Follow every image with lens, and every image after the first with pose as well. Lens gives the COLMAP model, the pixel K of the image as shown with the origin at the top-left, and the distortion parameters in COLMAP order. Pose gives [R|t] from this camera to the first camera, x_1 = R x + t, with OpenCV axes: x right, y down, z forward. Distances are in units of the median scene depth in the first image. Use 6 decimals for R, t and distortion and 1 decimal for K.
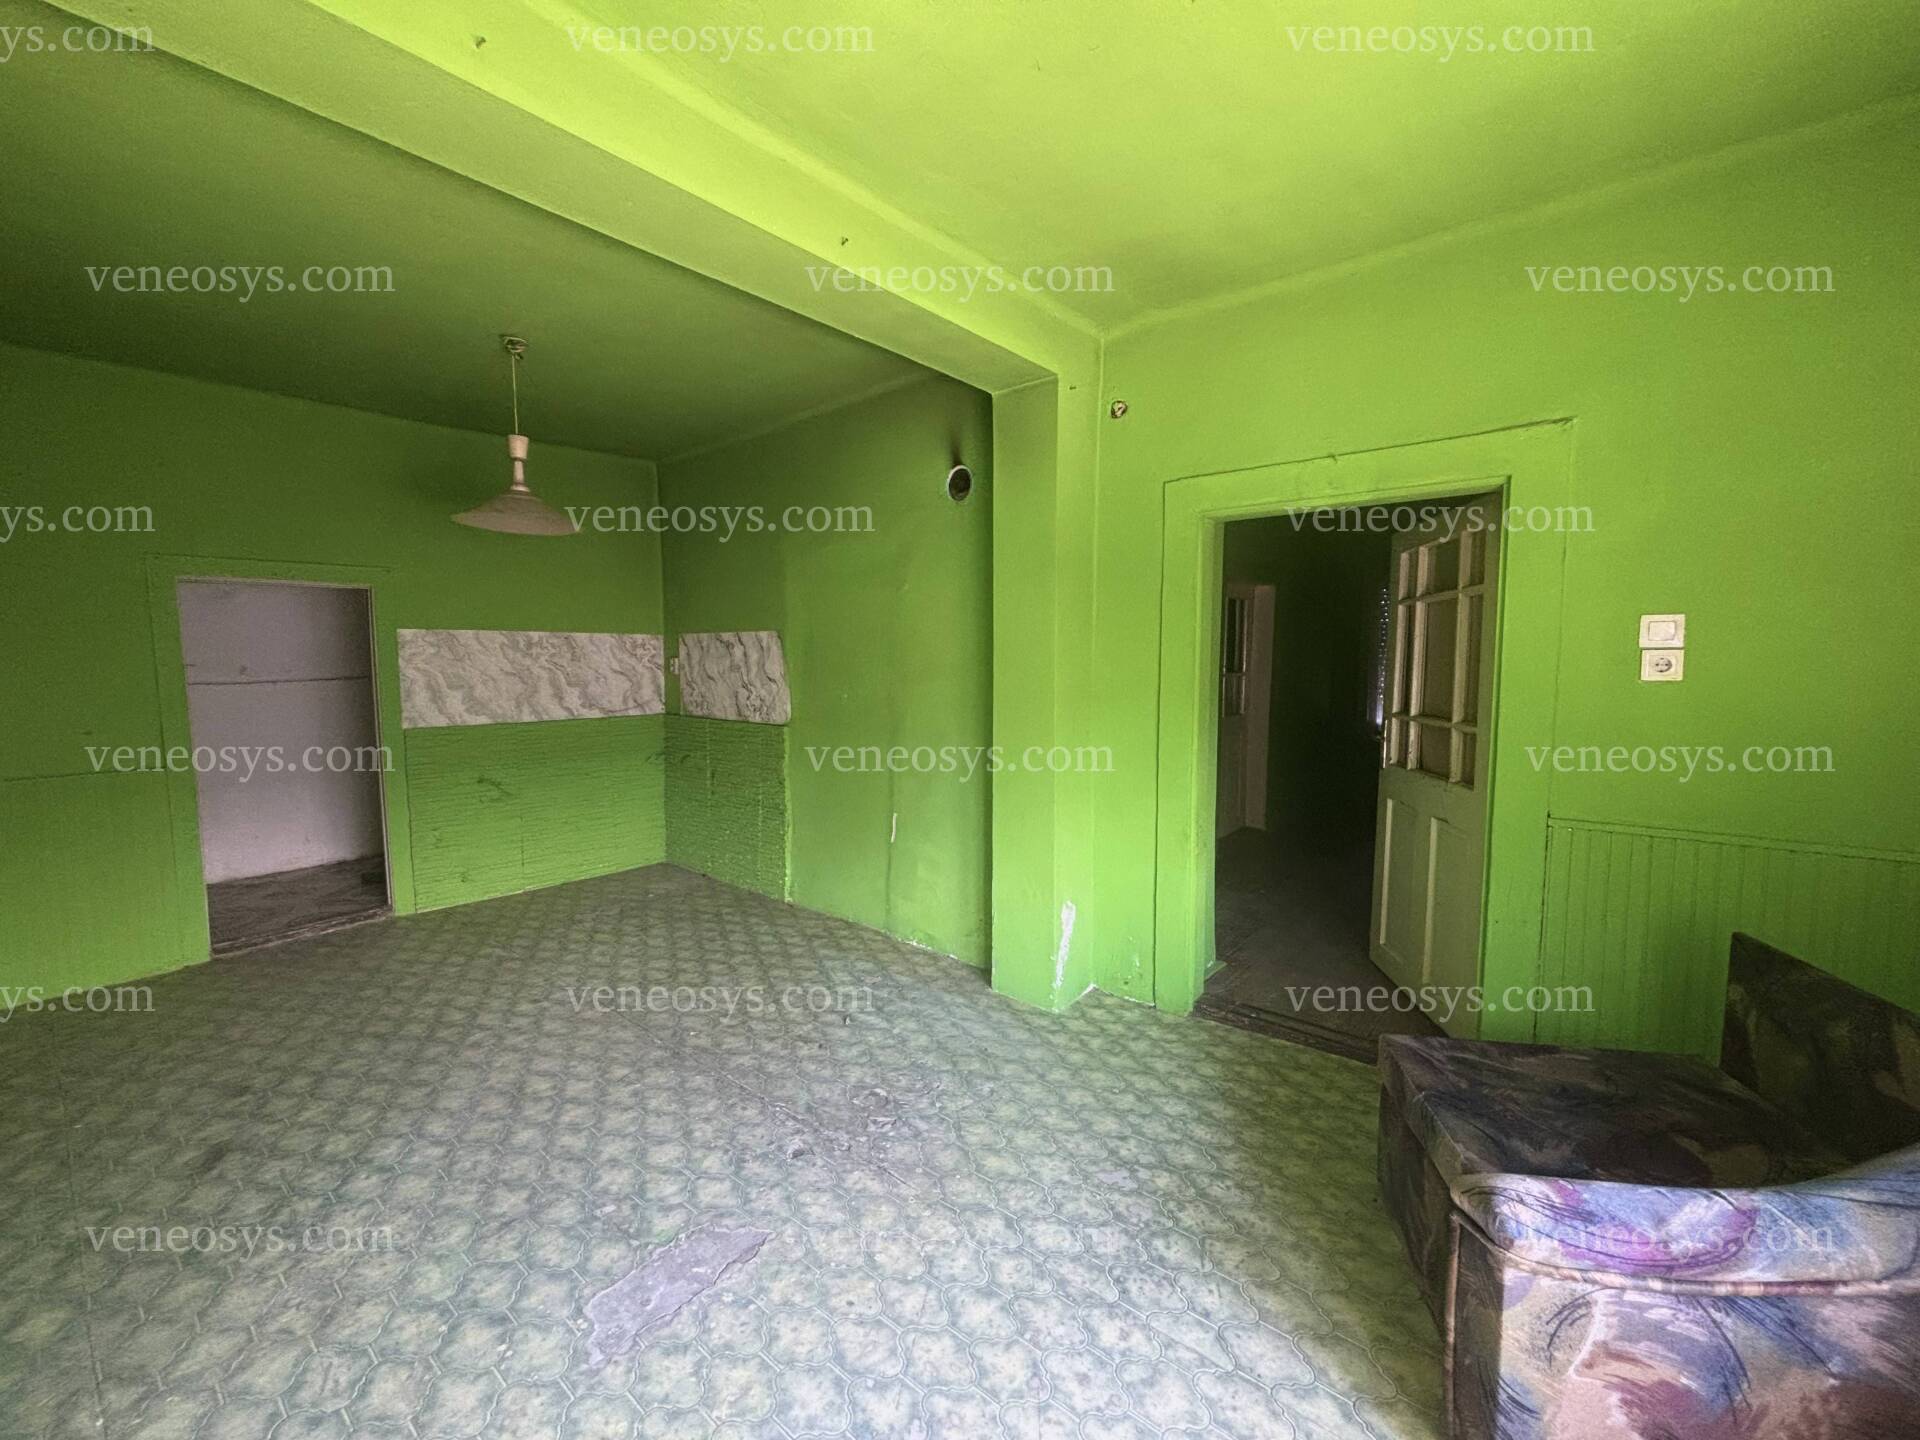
lens RADIAL K [[770.0, 0, 964.1], [0, 770.0, 718.8], [0, 0, 1]] dist [-0.001451, 0.000098]
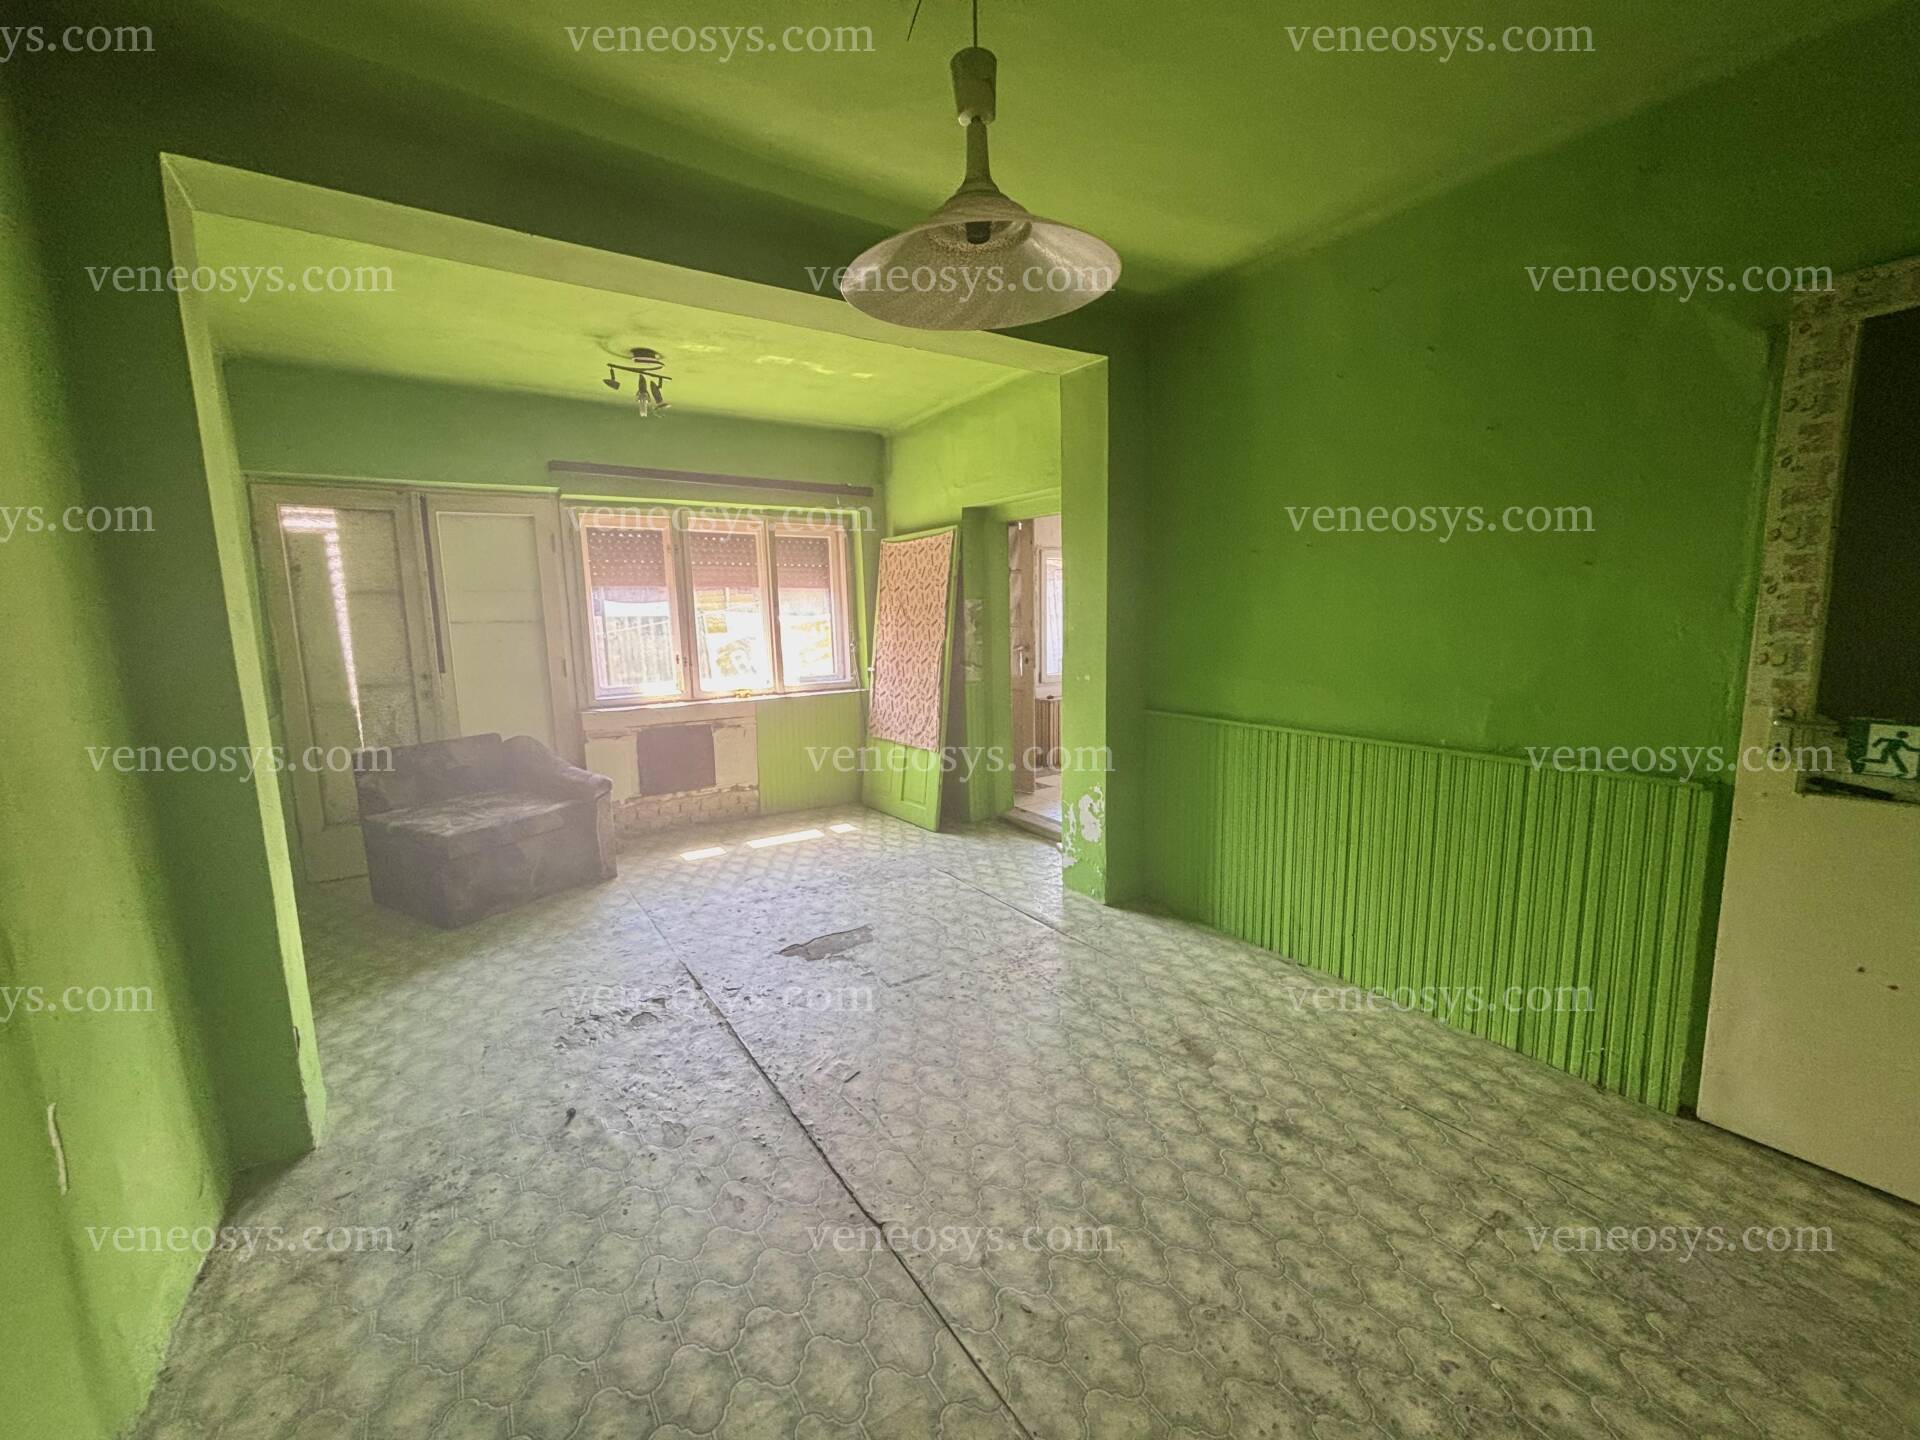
lens RADIAL K [[770.0, 0, 958.5], [0, 770.0, 719.8], [0, 0, 1]] dist [-0.001451, 0.000098]
pose [[-0.956587, -0.017973, 0.290891, -0.824869], [0.048233, 0.974570, 0.218830, -0.131723], [-0.287427, 0.223361, -0.931394, 1.734352]]
